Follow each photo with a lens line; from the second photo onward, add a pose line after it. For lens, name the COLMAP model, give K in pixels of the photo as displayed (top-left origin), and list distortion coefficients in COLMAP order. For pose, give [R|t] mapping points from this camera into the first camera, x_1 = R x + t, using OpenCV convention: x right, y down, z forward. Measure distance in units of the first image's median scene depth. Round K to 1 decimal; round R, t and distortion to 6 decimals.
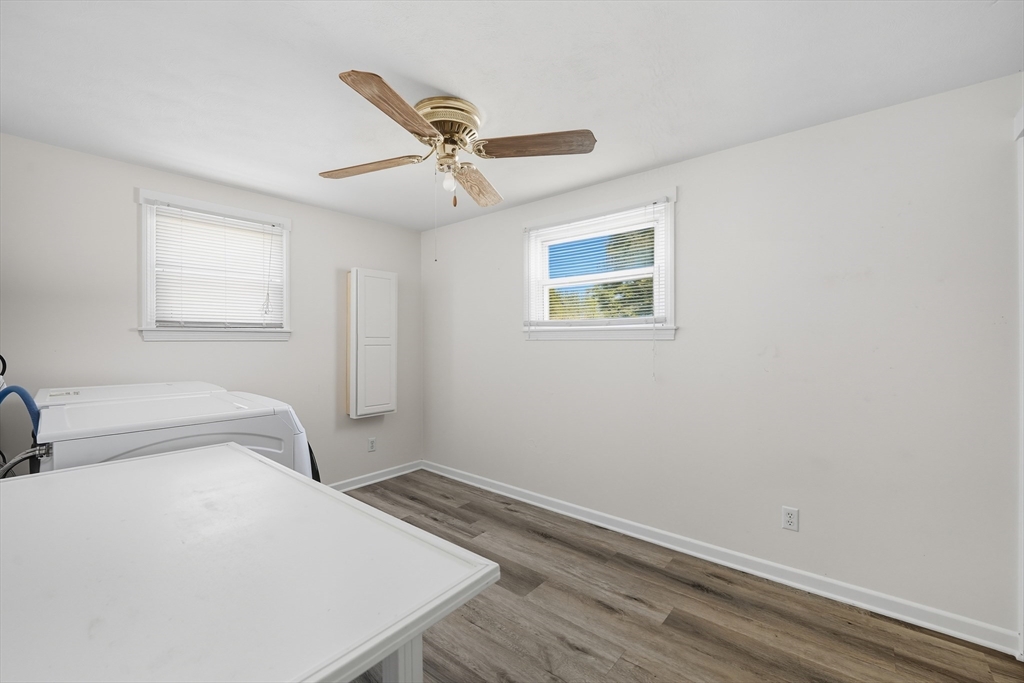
lens RADIAL K [[423.6, 0, 512.0], [0, 423.6, 336.1], [0, 0, 1]] dist [-0.009906, -0.000607]
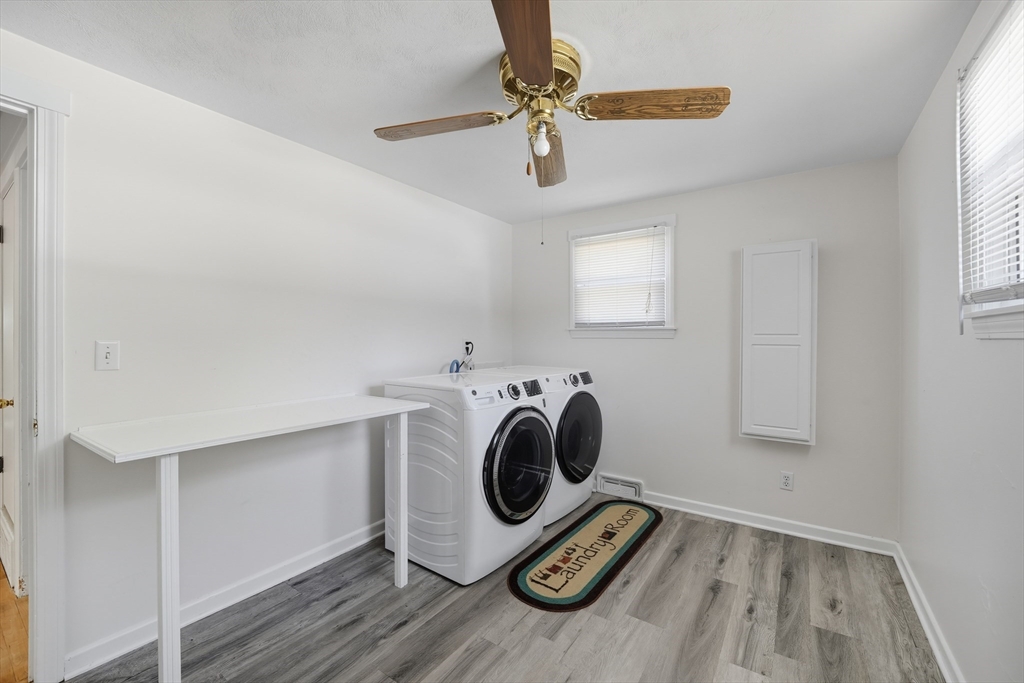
lens RADIAL K [[423.6, 0, 512.0], [0, 423.6, 336.1], [0, 0, 1]] dist [-0.009906, -0.000607]
pose [[0.079834, -0.004046, -0.996800, 0.423320], [0.007109, 0.999969, -0.003490, 0.006658], [0.996783, -0.006808, 0.079861, 0.556609]]
